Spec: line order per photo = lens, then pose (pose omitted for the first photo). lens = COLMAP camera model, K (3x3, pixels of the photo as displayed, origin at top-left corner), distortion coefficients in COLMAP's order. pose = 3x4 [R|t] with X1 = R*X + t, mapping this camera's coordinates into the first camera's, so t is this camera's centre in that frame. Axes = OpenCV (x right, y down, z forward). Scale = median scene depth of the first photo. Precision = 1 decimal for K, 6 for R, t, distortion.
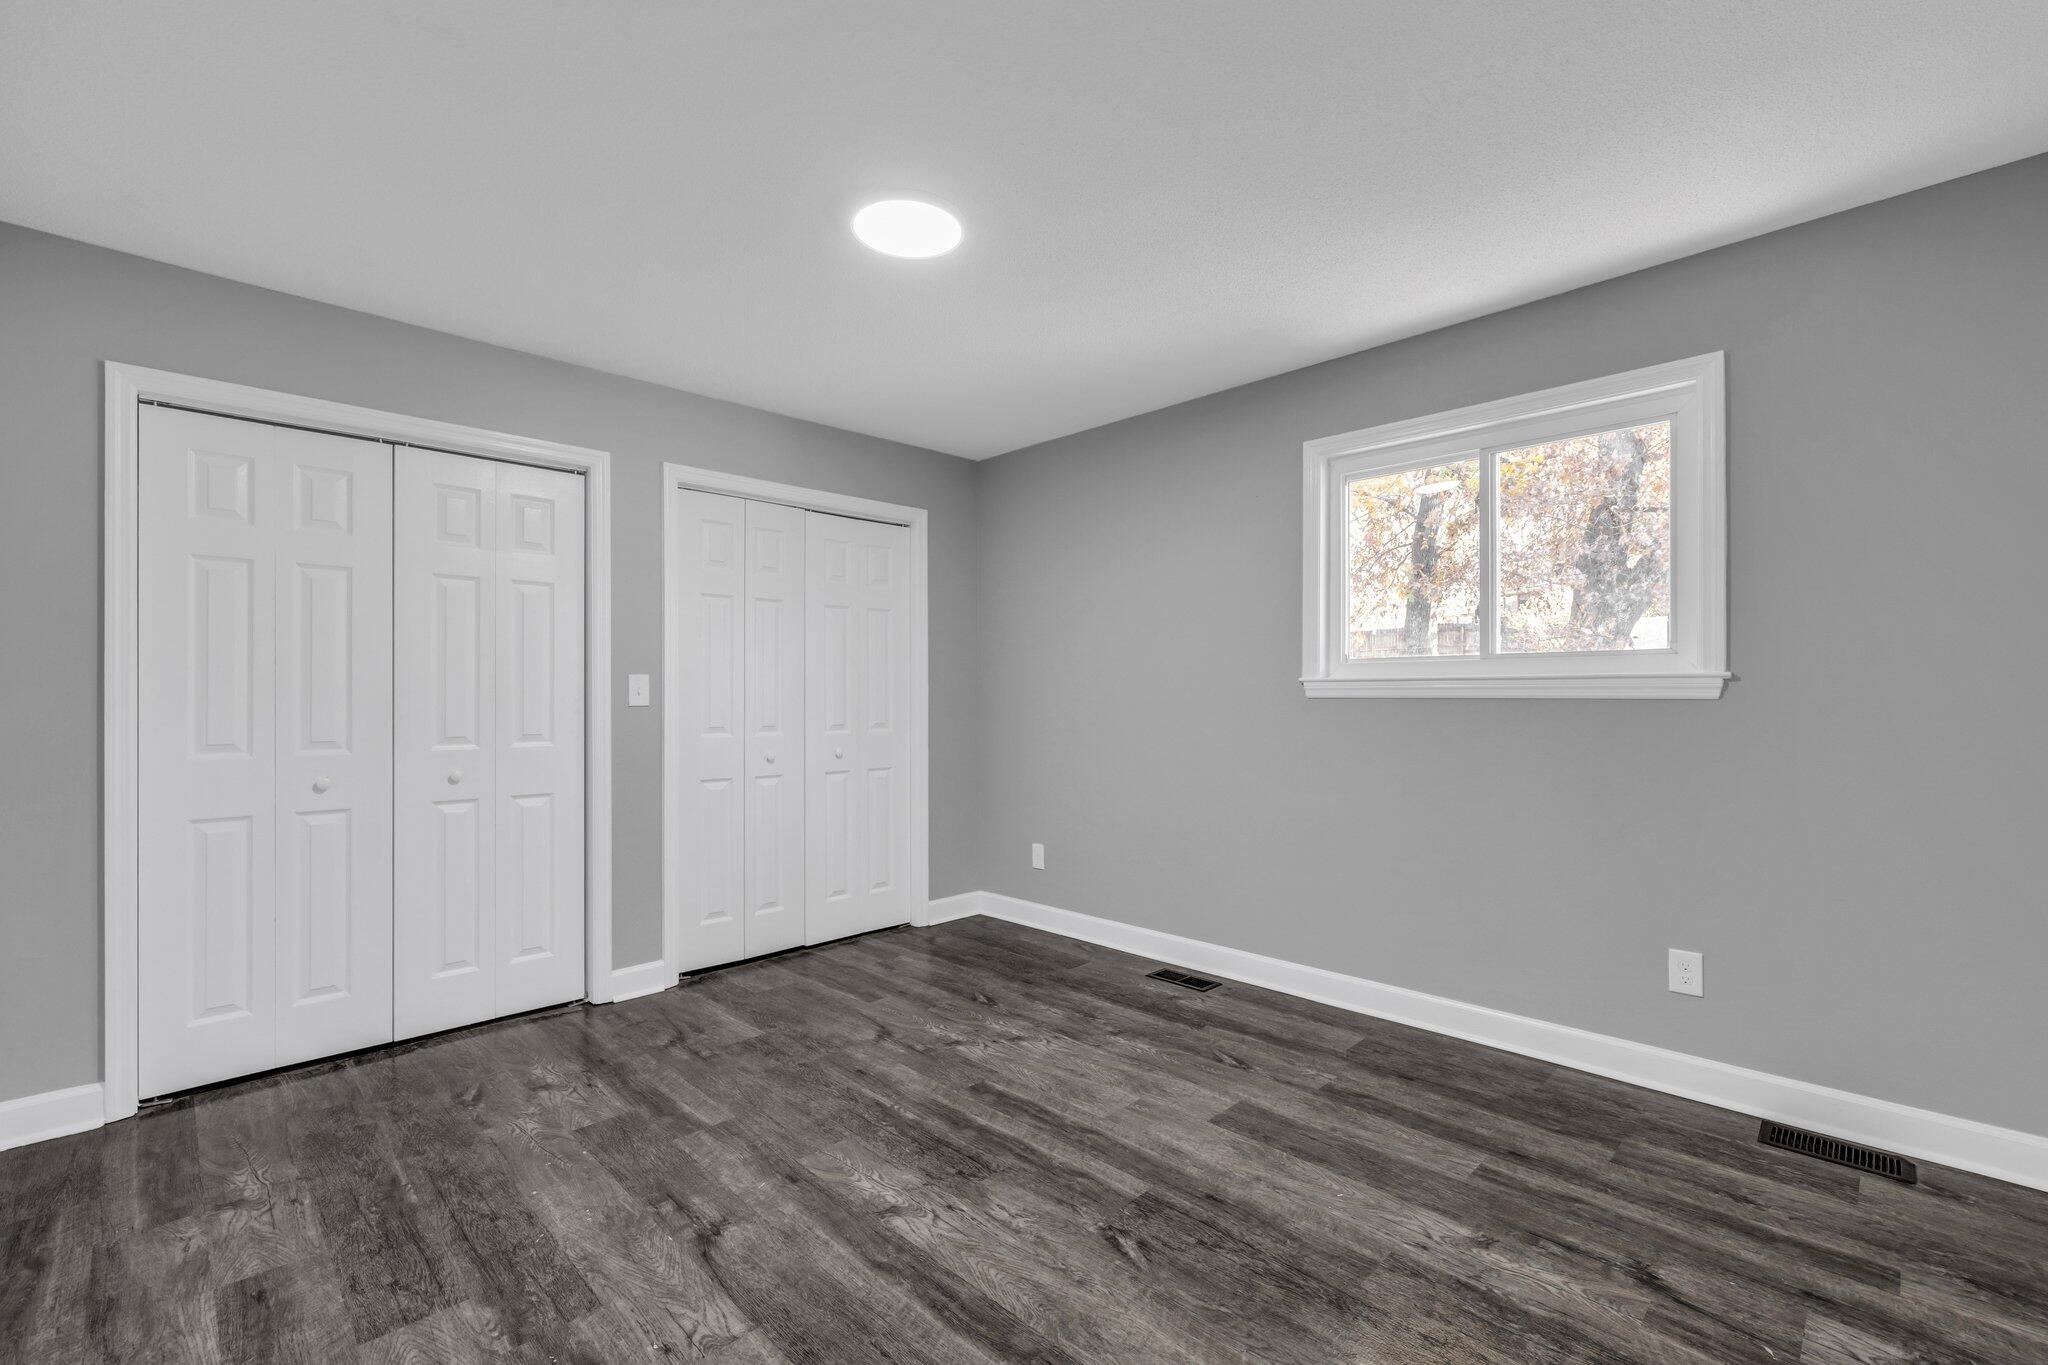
lens RADIAL K [[875.3, 0, 1025.8], [0, 875.3, 693.3], [0, 0, 1]] dist [0.001839, -0.000099]
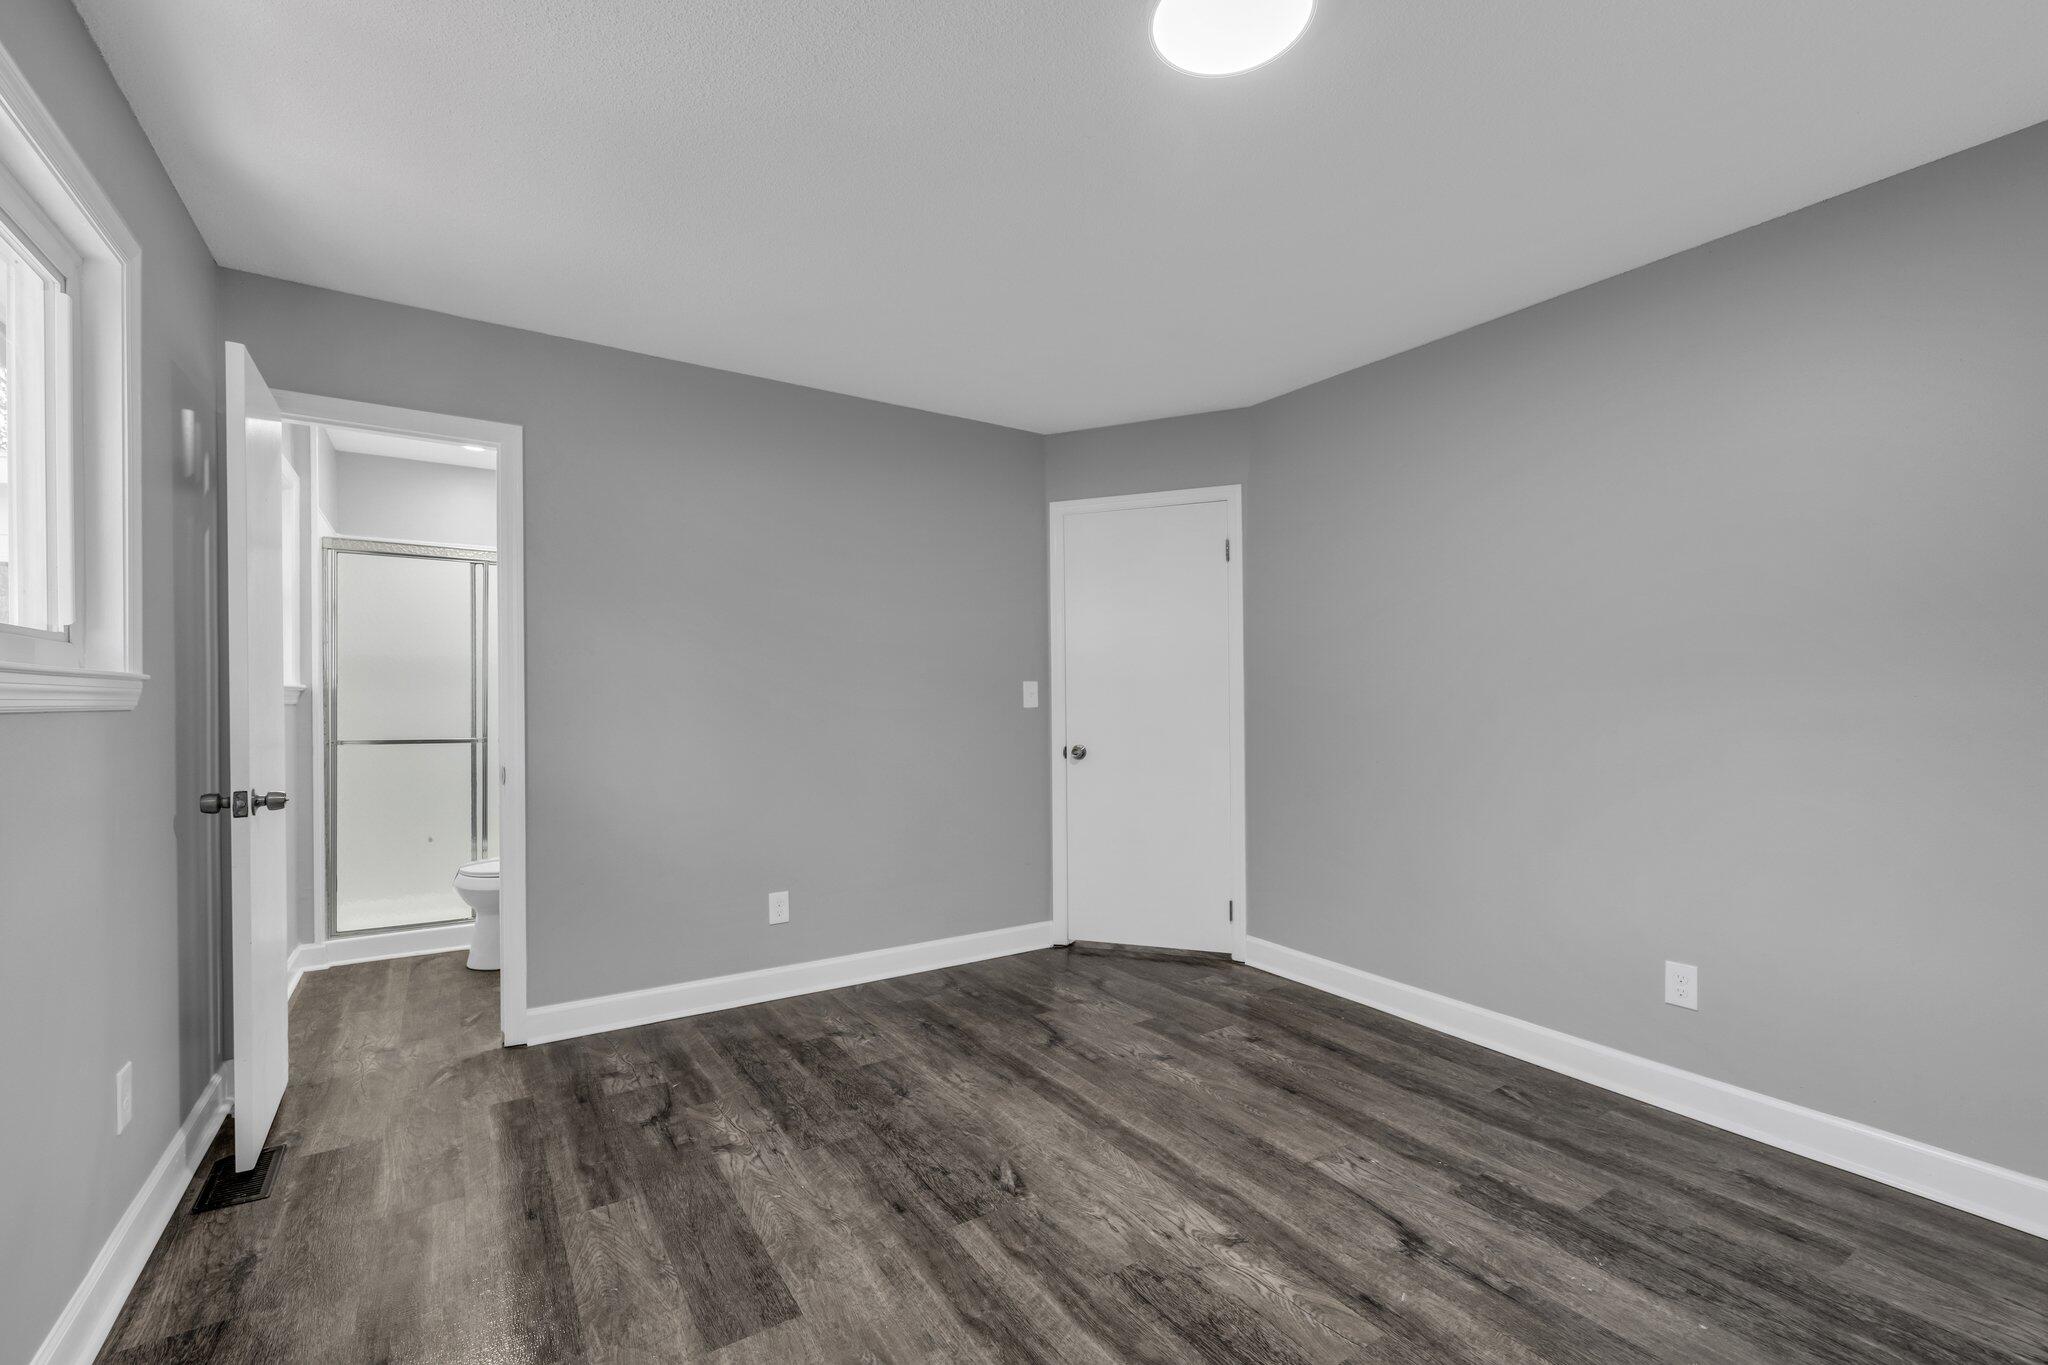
lens RADIAL K [[875.3, 0, 1023.0], [0, 875.3, 696.7], [0, 0, 1]] dist [0.001839, -0.000099]
pose [[-0.978768, 0.005796, 0.204887, -0.136642], [0.005754, 0.999983, -0.000798, -0.000171], [-0.204889, 0.000398, -0.978785, 2.056940]]
